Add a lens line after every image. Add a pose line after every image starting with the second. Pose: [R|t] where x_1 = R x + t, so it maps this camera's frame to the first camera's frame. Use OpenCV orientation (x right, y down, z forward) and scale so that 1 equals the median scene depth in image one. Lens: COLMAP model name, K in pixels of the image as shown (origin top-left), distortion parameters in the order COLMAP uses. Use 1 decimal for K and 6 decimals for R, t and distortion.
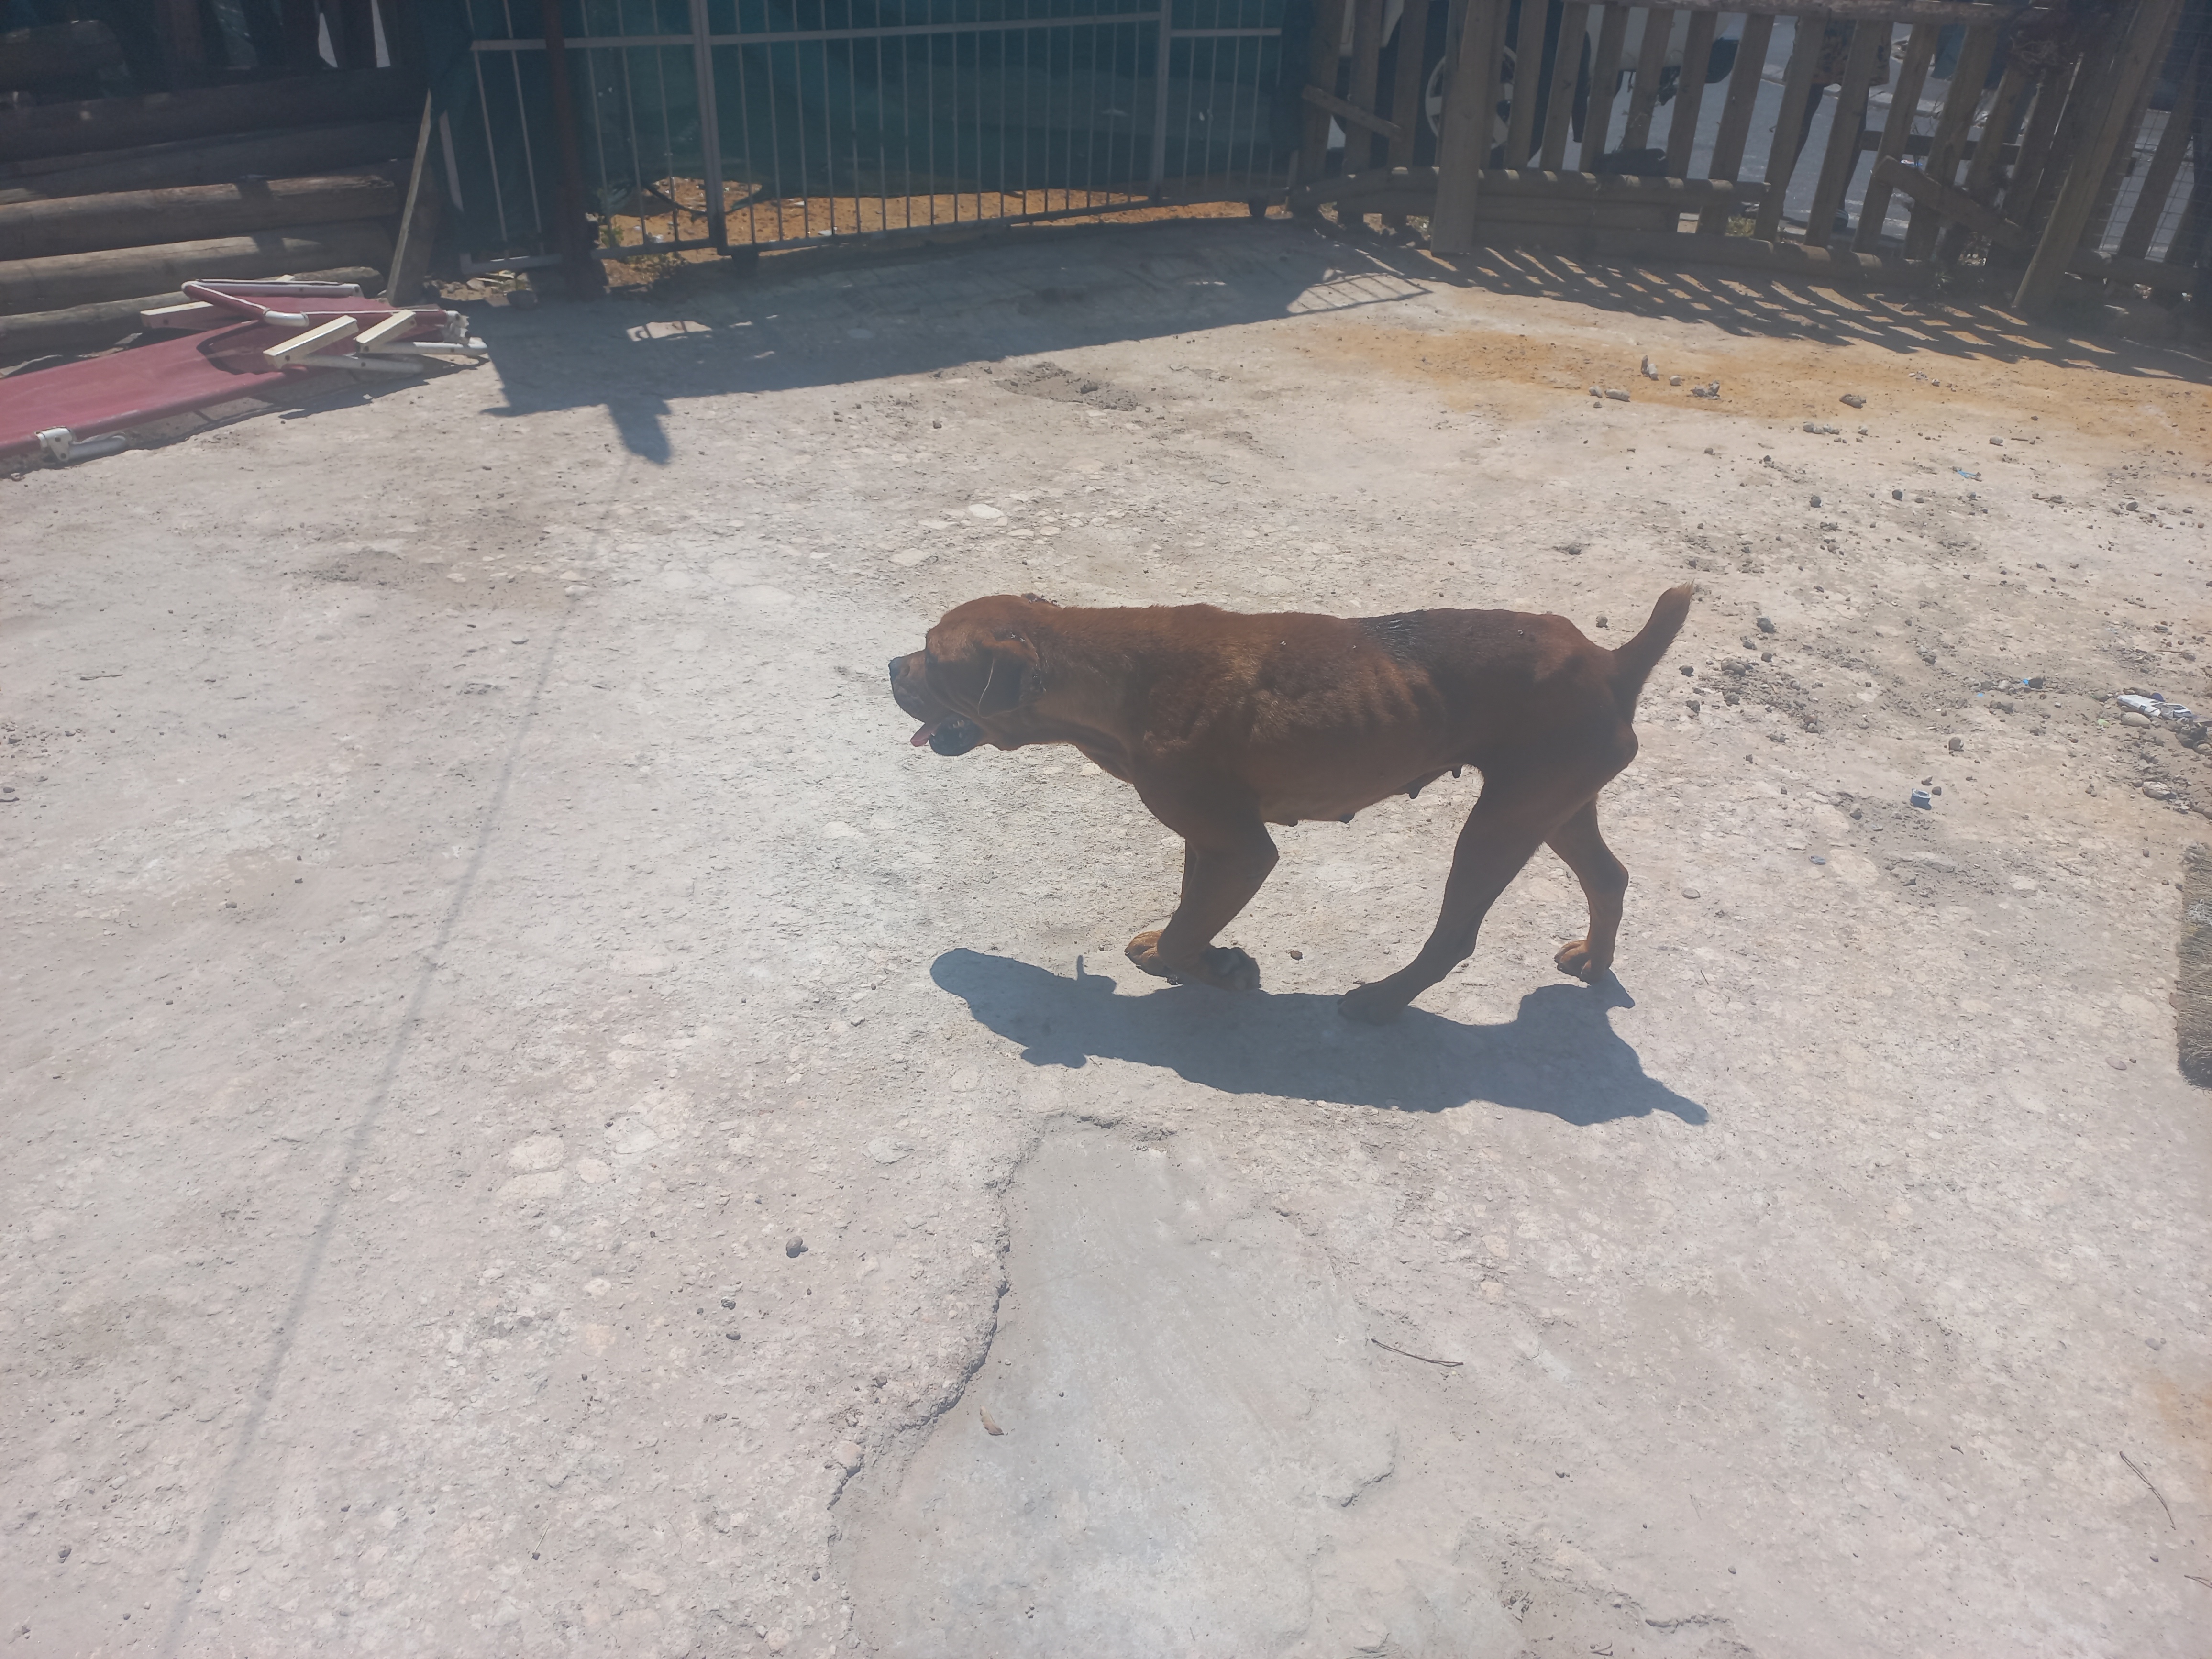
lens RADIAL K [[1602.4, 0, 1102.2], [0, 1602.4, 831.2], [0, 0, 1]] dist [0.042292, -0.026156]
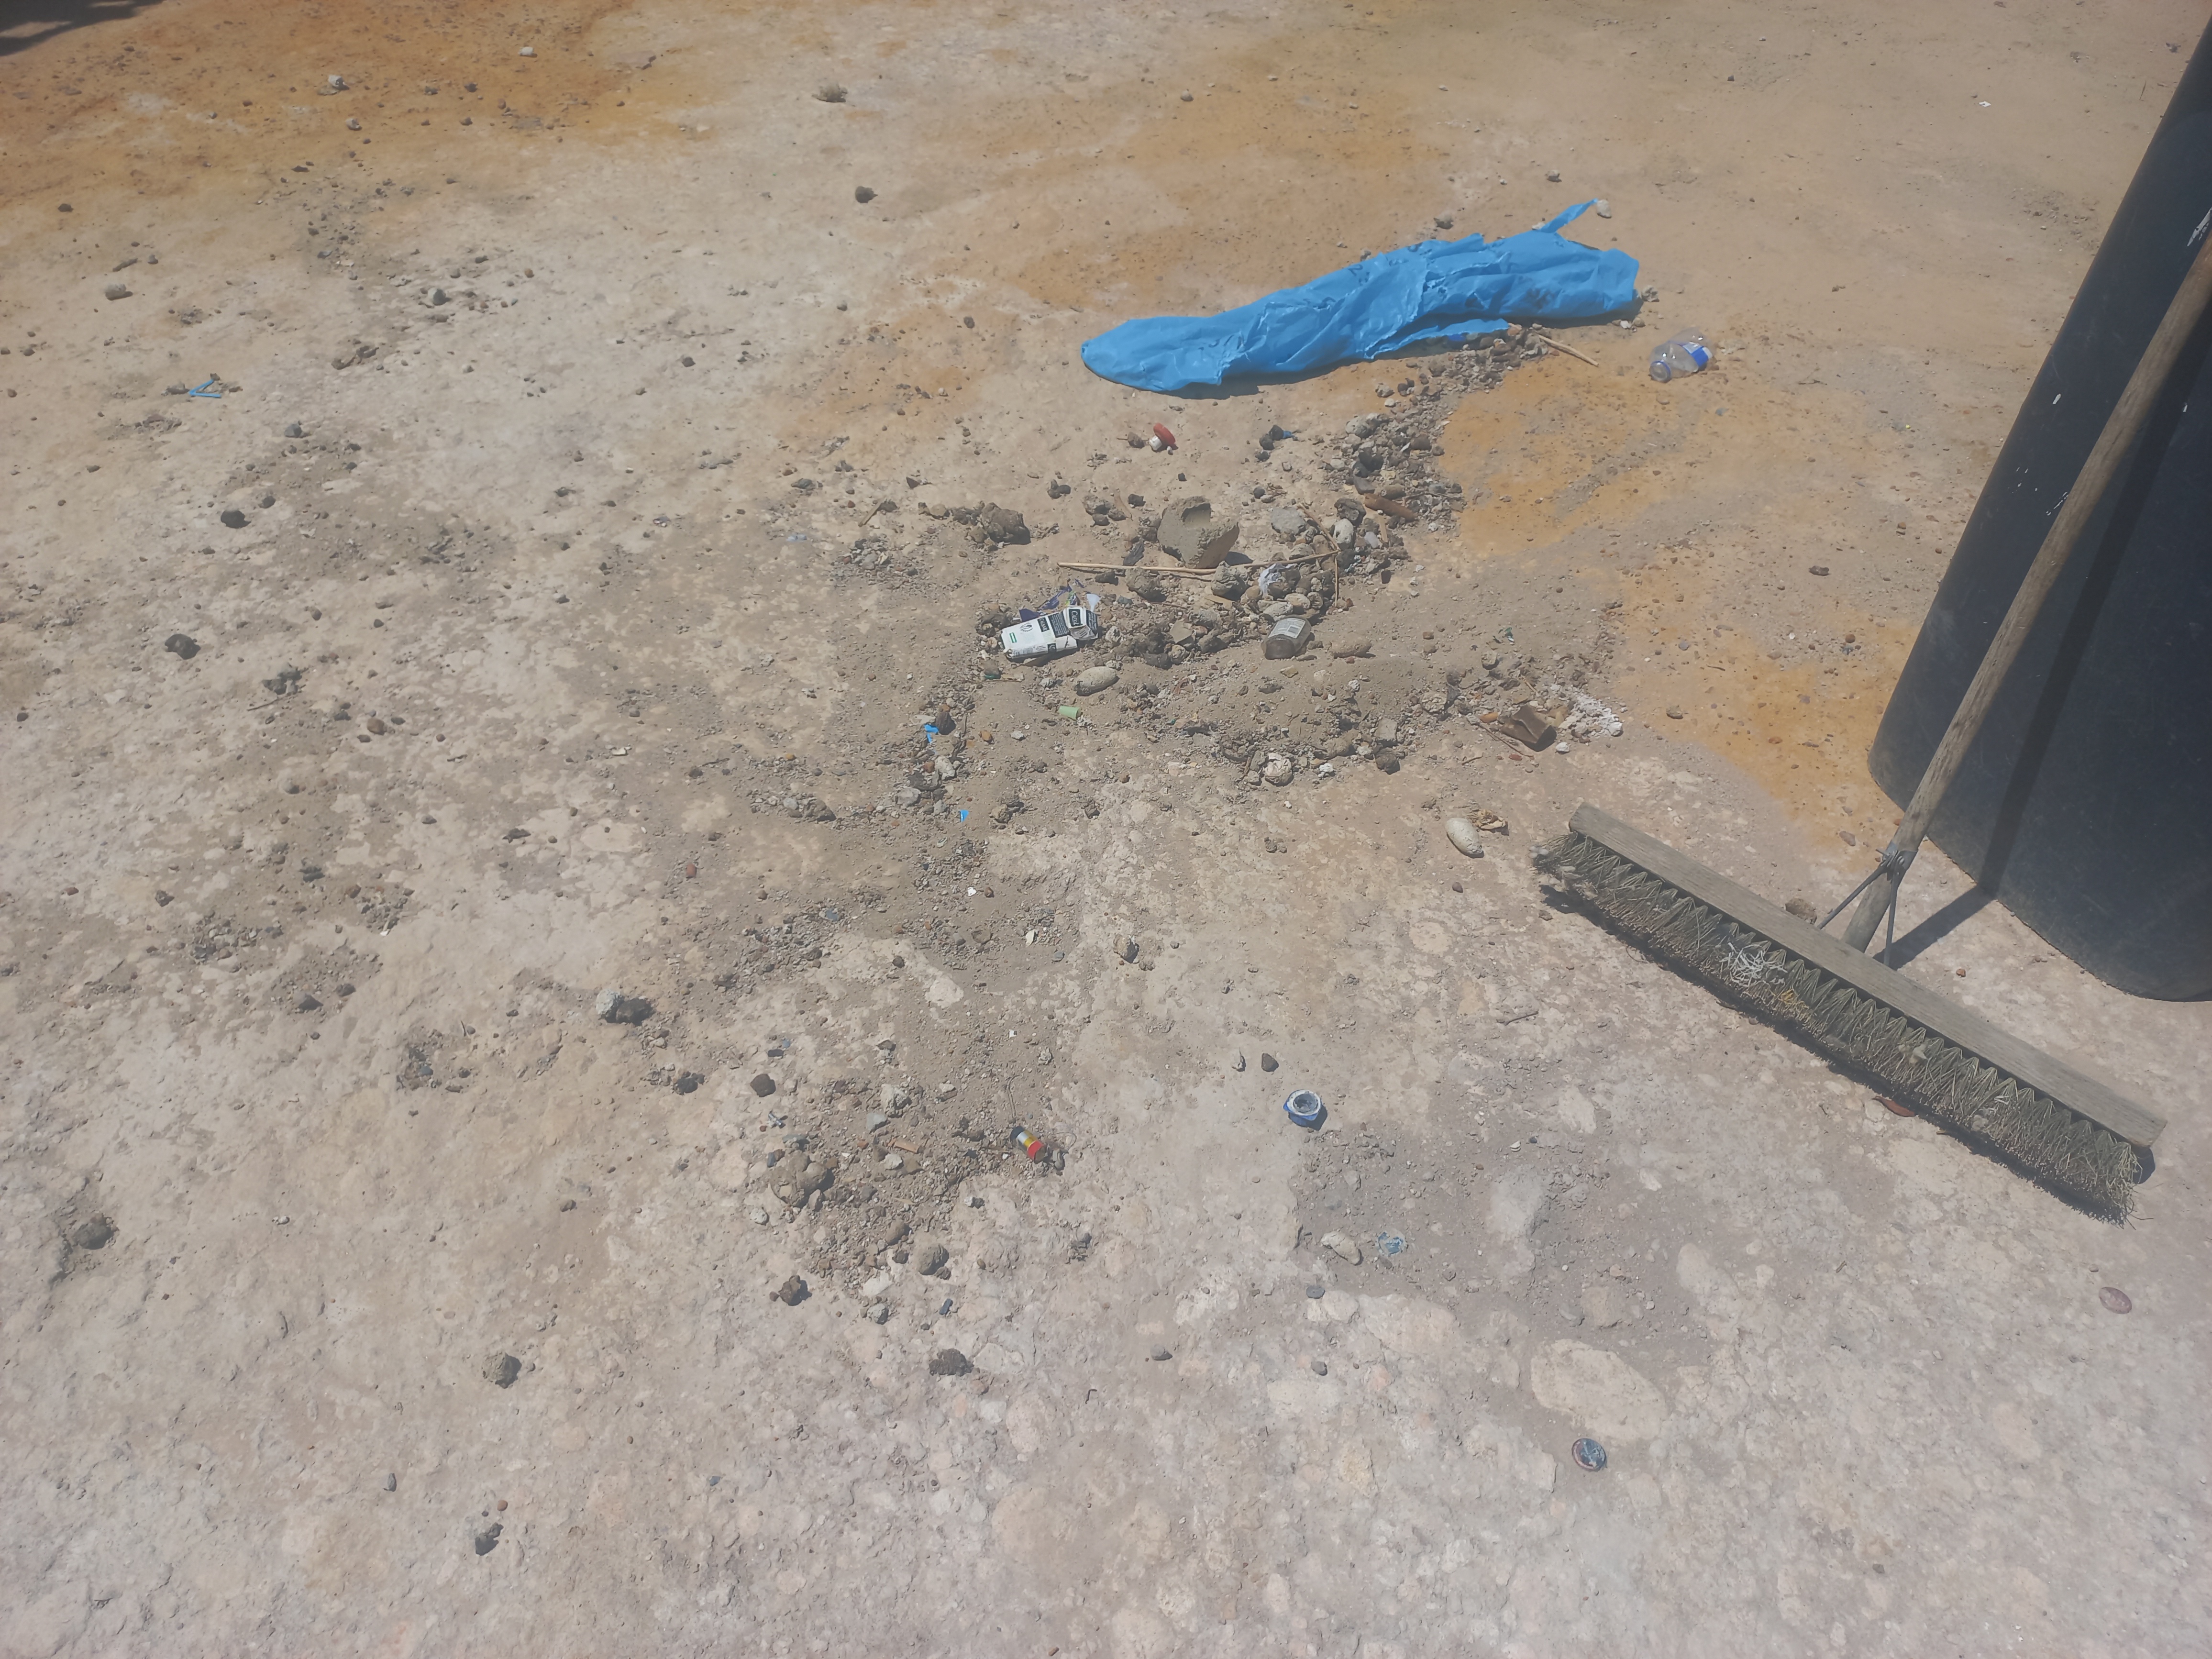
lens RADIAL K [[1602.4, 0, 1106.8], [0, 1602.4, 831.3], [0, 0, 1]] dist [0.042292, -0.026156]
pose [[0.209540, -0.727704, 0.653100, 0.190583], [0.507370, 0.651891, 0.563573, -0.364106], [-0.835864, 0.213272, 0.505812, 0.682262]]
